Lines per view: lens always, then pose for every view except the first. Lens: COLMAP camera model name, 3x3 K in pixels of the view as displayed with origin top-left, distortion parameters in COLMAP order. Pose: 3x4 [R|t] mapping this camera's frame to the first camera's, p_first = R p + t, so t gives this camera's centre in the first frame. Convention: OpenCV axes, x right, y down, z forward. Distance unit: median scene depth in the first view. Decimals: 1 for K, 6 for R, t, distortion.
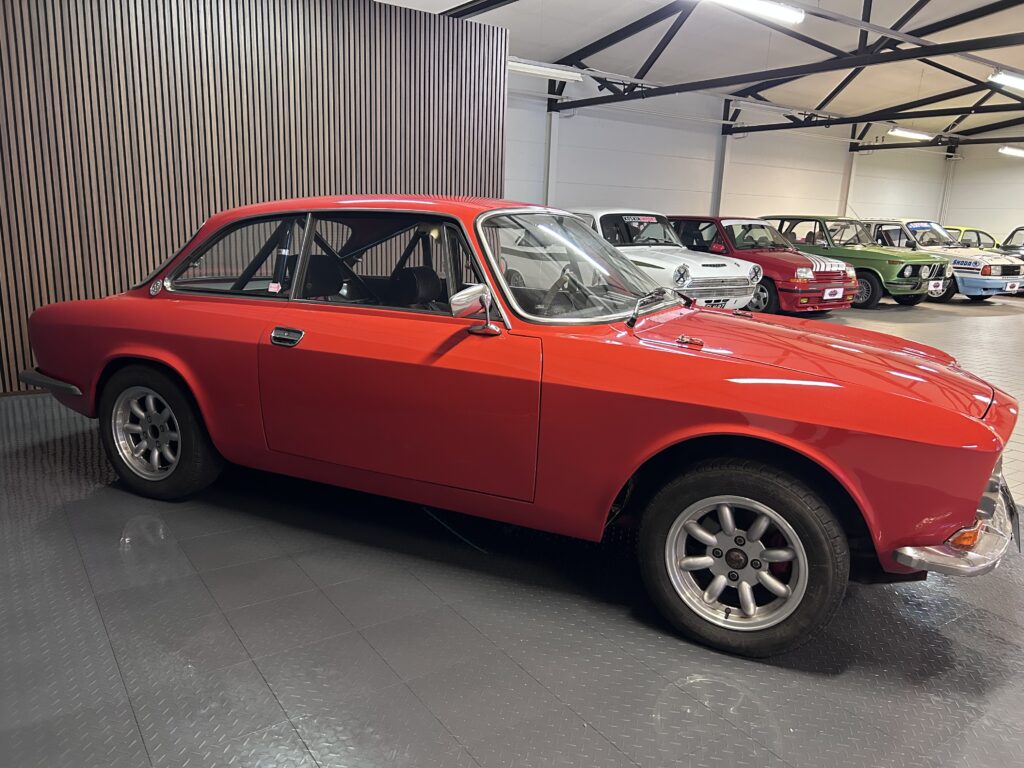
lens RADIAL K [[795.2, 0, 512.0], [0, 795.2, 384.0], [0, 0, 1]] dist [0.029370, -0.046473]
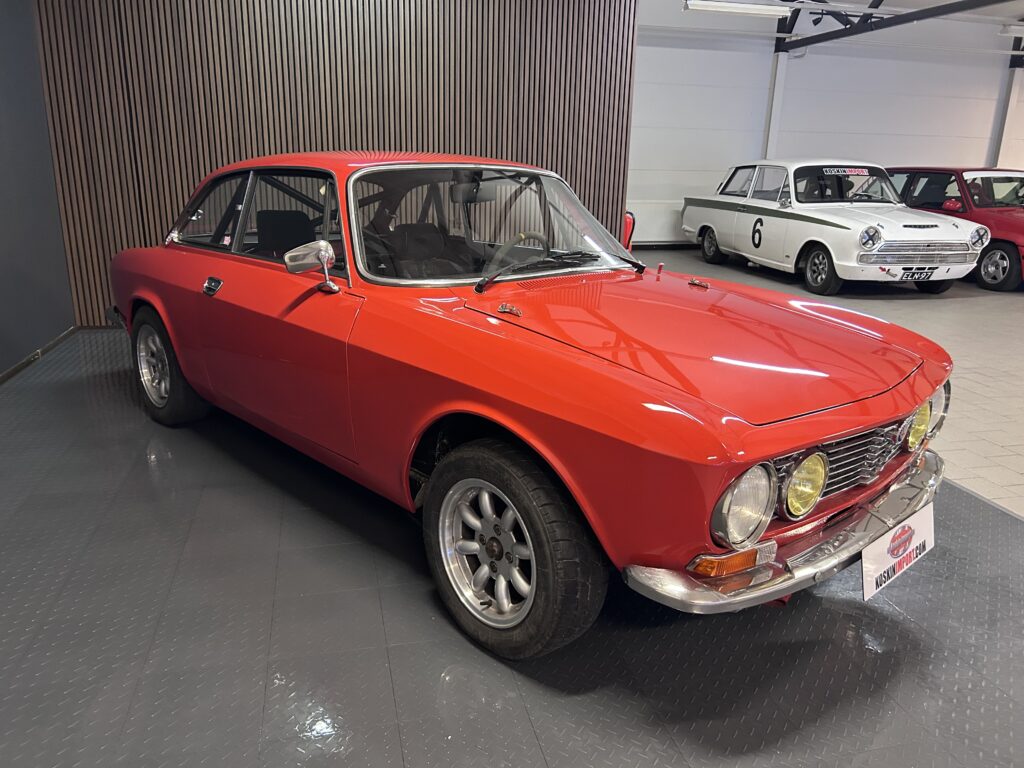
lens RADIAL K [[795.2, 0, 512.0], [0, 795.2, 384.0], [0, 0, 1]] dist [0.029370, -0.046473]
pose [[0.928690, 0.085551, -0.360854, 0.172323], [-0.066292, 0.995652, 0.065442, -0.008678], [0.364884, -0.036854, 0.930323, 0.045451]]
